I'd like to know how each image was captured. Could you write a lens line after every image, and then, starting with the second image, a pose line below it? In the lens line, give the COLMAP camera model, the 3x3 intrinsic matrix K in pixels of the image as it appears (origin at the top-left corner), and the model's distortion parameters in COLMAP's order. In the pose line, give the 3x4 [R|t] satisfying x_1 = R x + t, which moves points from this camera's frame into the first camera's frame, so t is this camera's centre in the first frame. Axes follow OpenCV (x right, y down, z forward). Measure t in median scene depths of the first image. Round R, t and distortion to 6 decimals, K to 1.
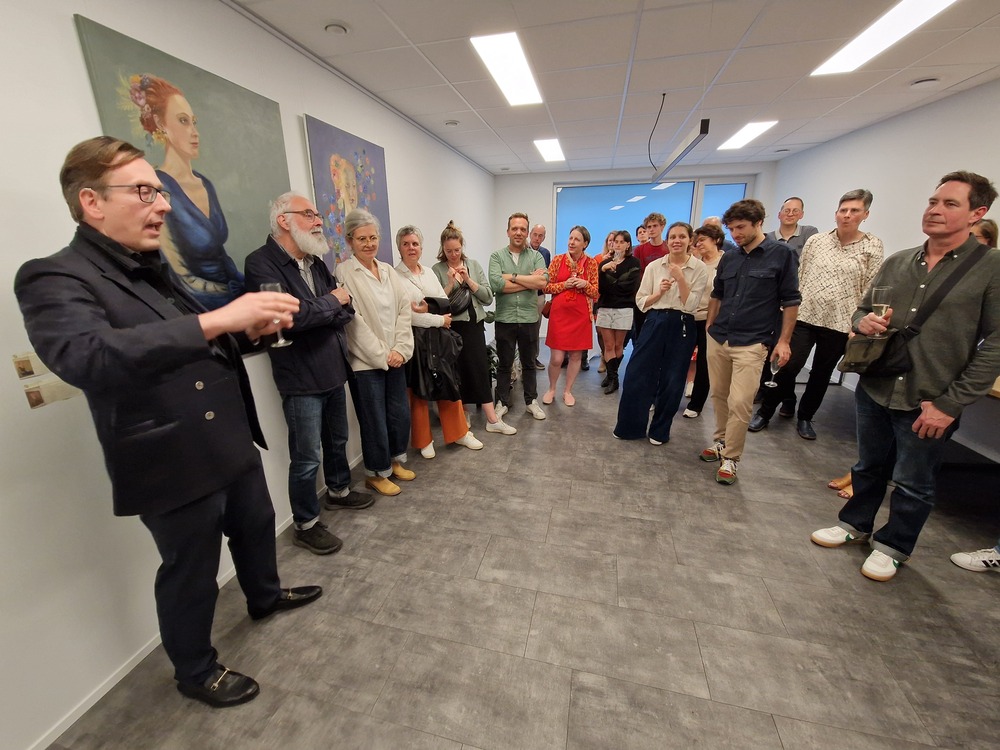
lens RADIAL K [[410.5, 0, 500.0], [0, 410.5, 375.0], [0, 0, 1]] dist [-0.017222, -0.000311]
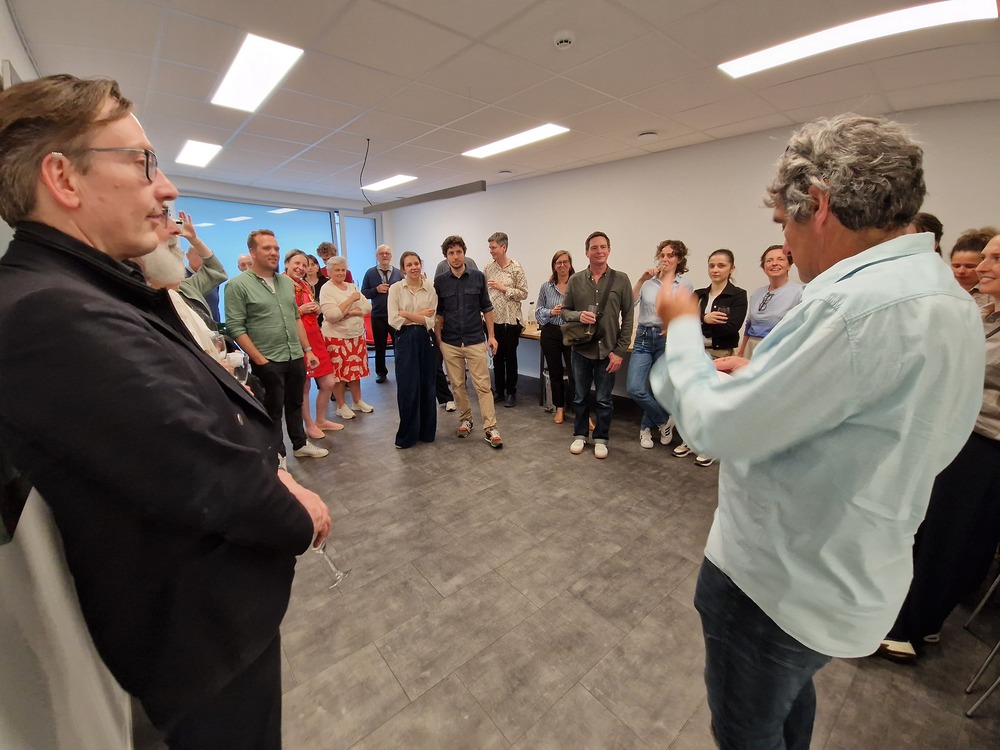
lens RADIAL K [[408.6, 0, 487.4], [0, 408.6, 373.5], [0, 0, 1]] dist [0.001439, -0.000116]
pose [[0.597374, -0.193306, 0.778317, -0.744285], [0.239774, 0.969173, 0.056676, -0.075445], [-0.765279, 0.152764, 0.625309, 0.227571]]
